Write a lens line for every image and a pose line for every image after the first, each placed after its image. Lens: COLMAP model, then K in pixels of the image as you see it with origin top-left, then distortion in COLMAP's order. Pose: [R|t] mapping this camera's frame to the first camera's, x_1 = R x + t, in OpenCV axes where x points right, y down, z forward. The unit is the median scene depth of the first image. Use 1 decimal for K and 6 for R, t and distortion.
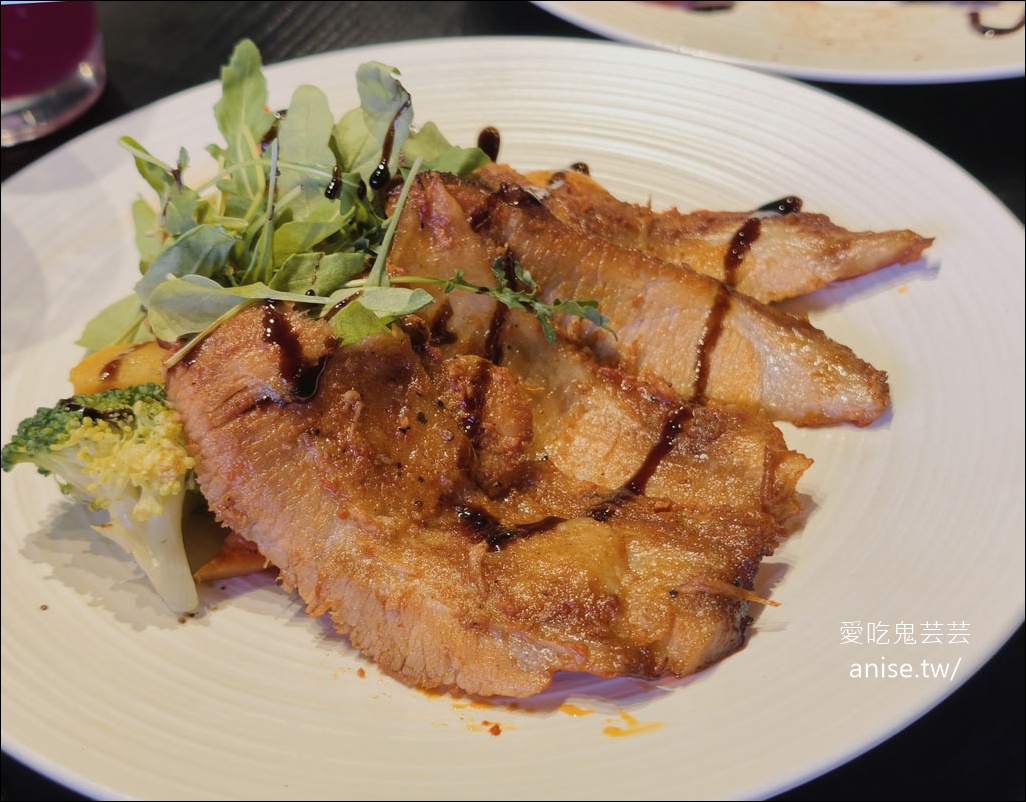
lens RADIAL K [[1591.5, 0, 514.2], [0, 1591.5, 400.0], [0, 0, 1]] dist [0.064374, 0.000000]
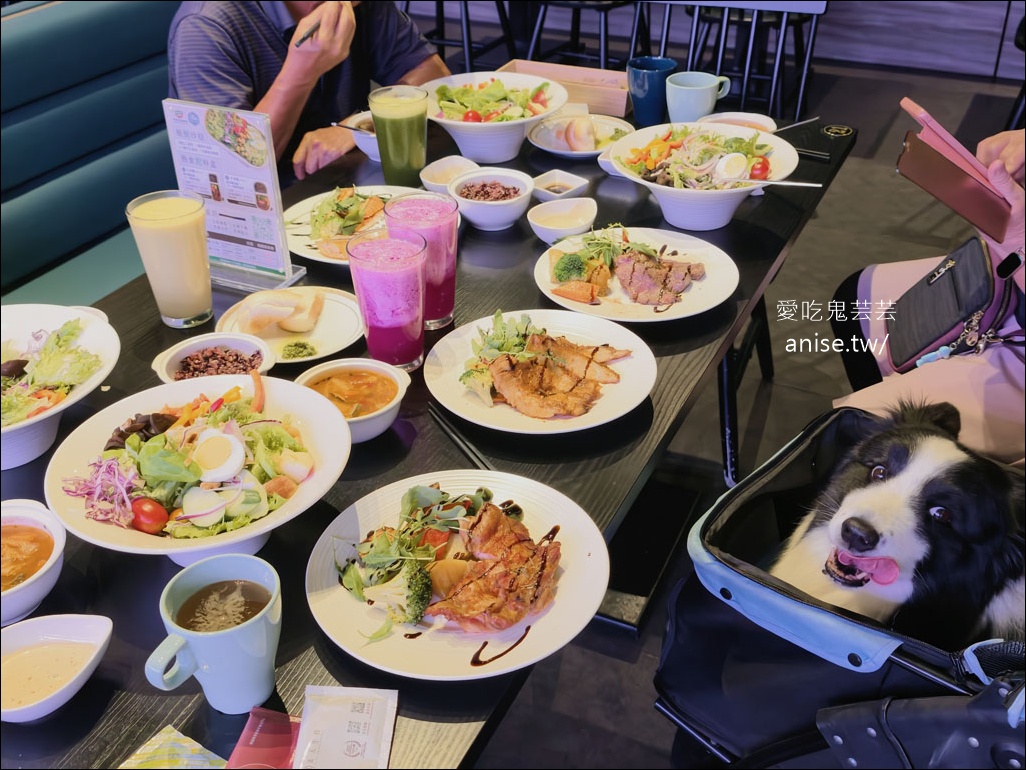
lens RADIAL K [[1054.4, 0, 512.8], [0, 1054.4, 385.8], [0, 0, 1]] dist [-0.005058, 0.000000]
pose [[0.999207, 0.030603, -0.025483, -0.029807], [-0.033958, 0.989030, -0.143760, 0.555574], [0.020804, 0.144512, 0.989284, -2.548460]]
